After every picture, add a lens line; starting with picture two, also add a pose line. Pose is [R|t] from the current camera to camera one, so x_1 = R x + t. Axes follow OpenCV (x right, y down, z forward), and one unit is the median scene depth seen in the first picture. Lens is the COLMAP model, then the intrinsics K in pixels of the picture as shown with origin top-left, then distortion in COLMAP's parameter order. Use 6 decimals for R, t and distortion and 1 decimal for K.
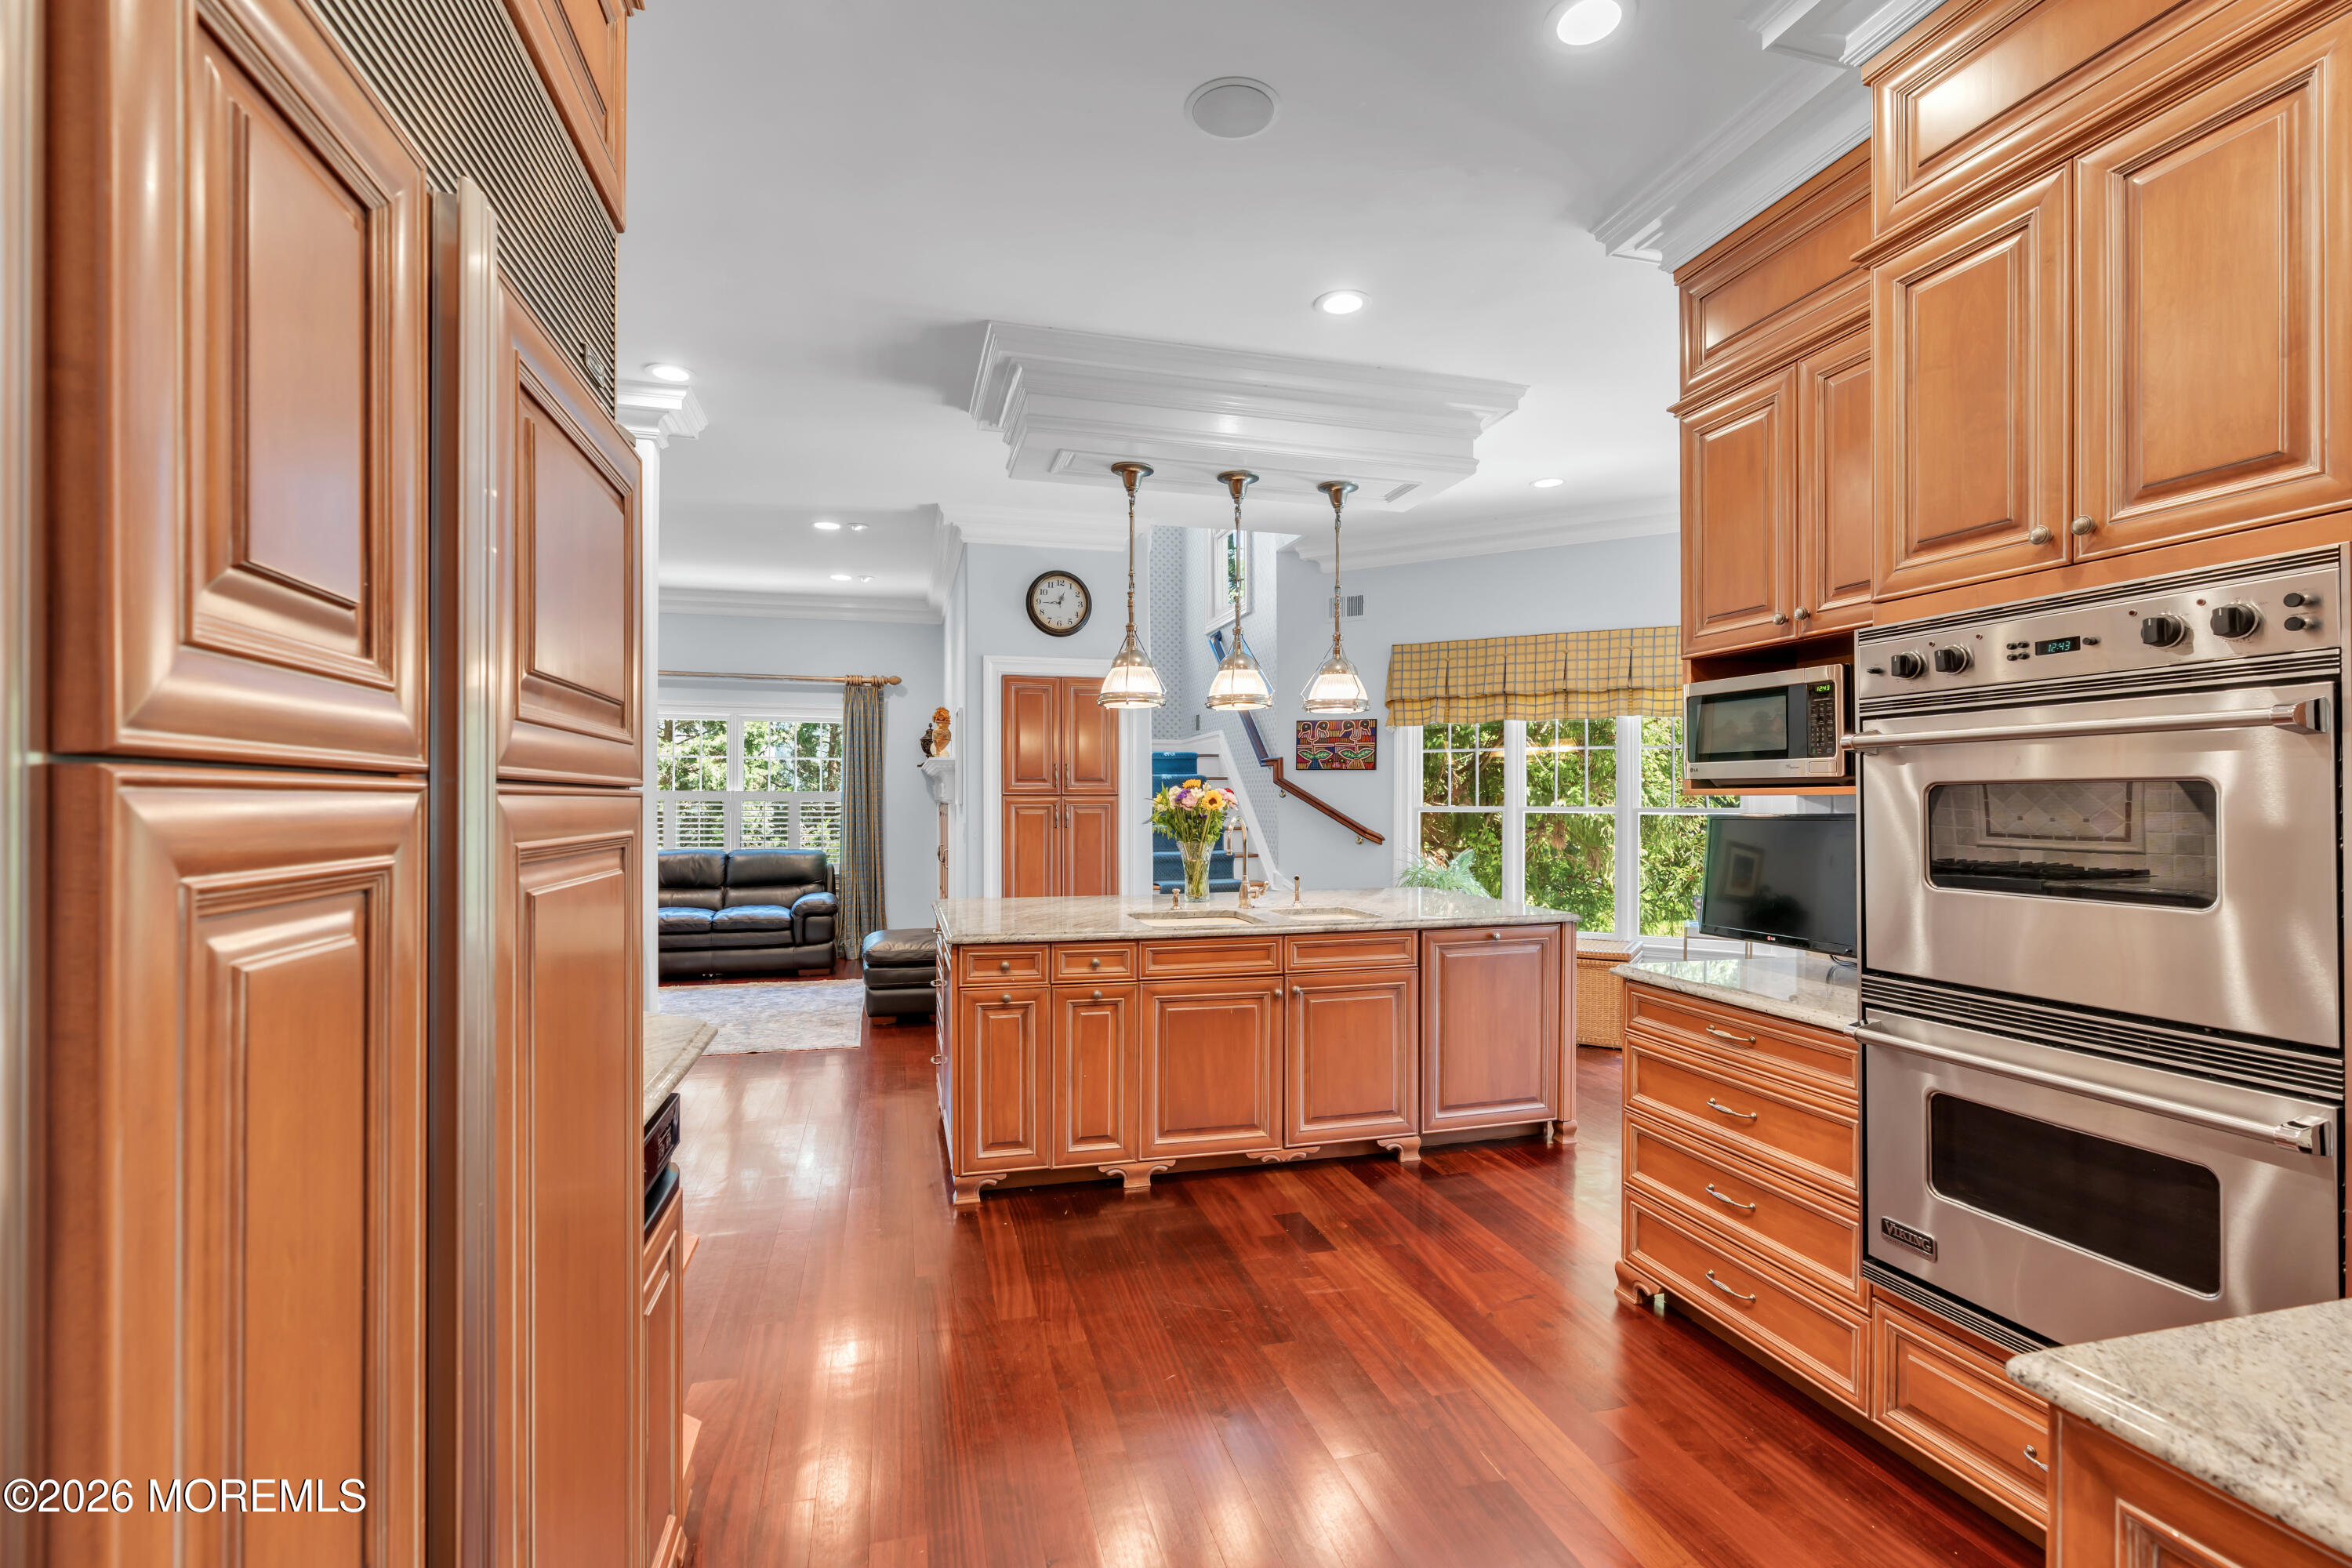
lens RADIAL K [[1061.1, 0, 1187.4], [0, 1061.1, 795.5], [0, 0, 1]] dist [-0.011641, -0.000168]
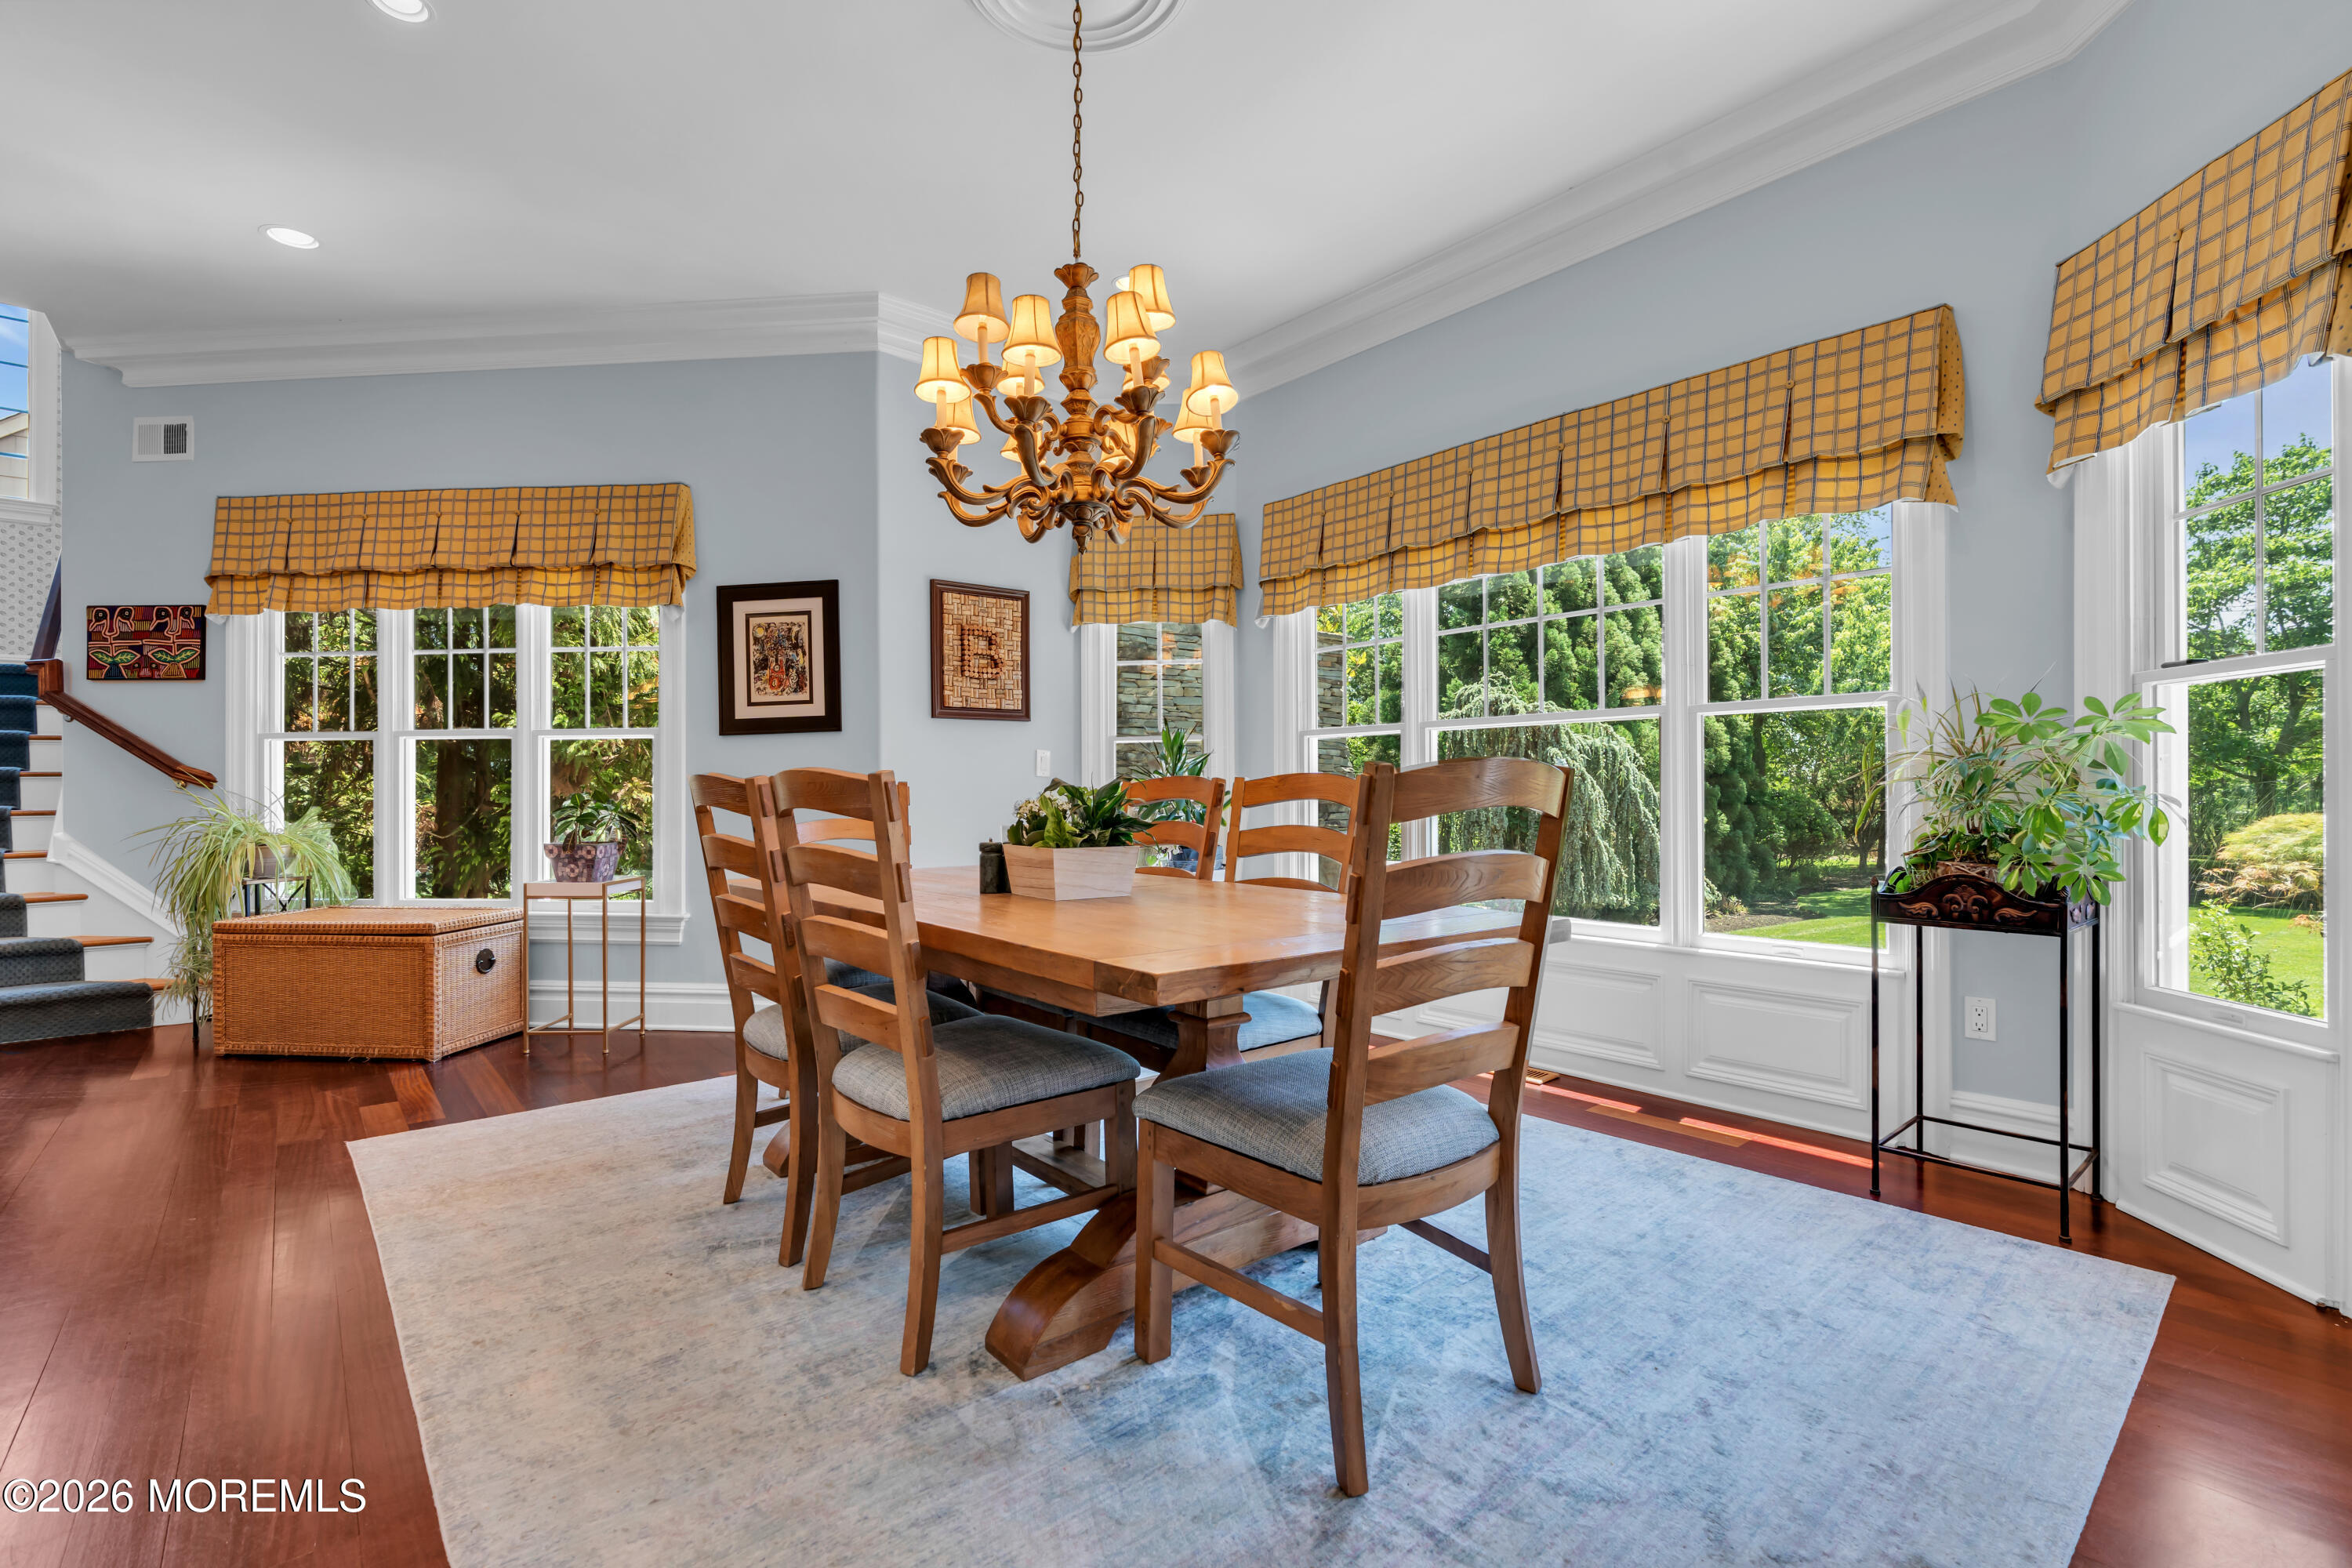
lens RADIAL K [[1061.1, 0, 1174.8], [0, 1061.1, 789.0], [0, 0, 1]] dist [-0.011641, -0.000168]
pose [[0.899087, -0.000258, 0.437769, 0.449069], [0.002922, 0.999981, -0.005412, 0.052185], [-0.437760, 0.006145, 0.899071, 0.120529]]
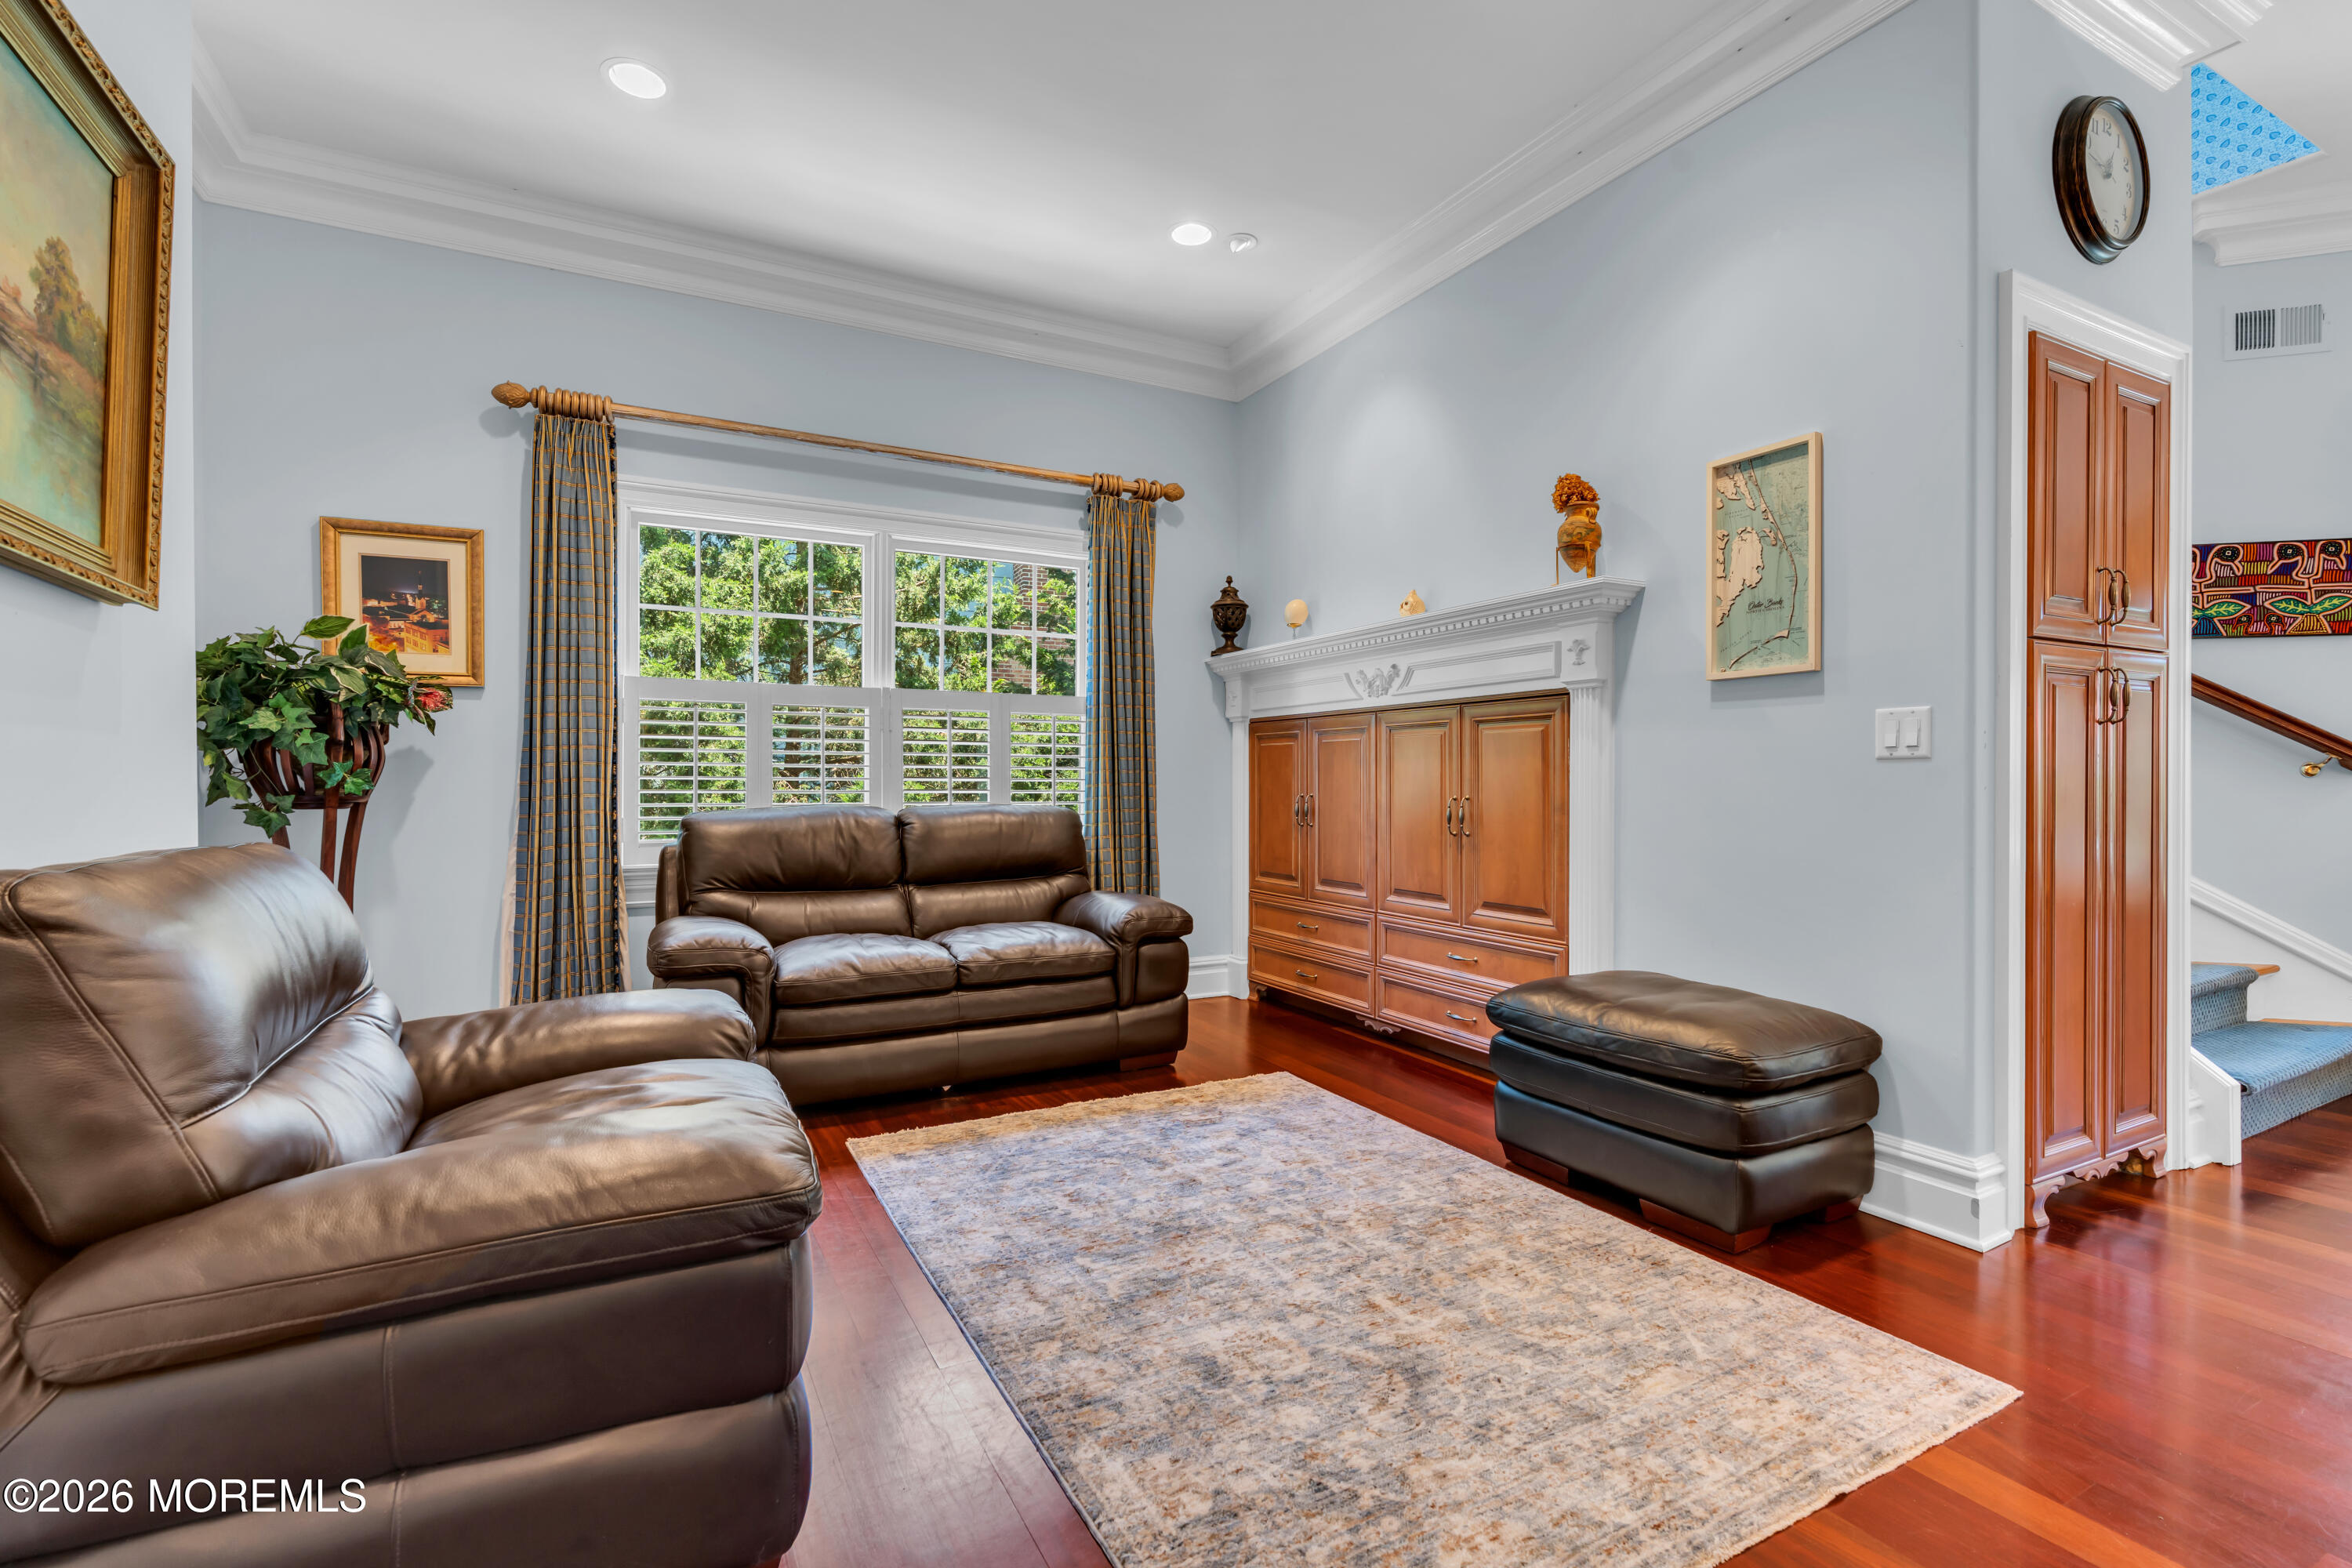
lens RADIAL K [[1061.1, 0, 1166.2], [0, 1061.1, 775.2], [0, 0, 1]] dist [-0.011641, -0.000168]
pose [[0.976476, -0.000501, 0.215624, -0.518814], [0.000676, 1.000000, -0.000736, 0.046178], [-0.215623, 0.000865, 0.976476, 0.626309]]
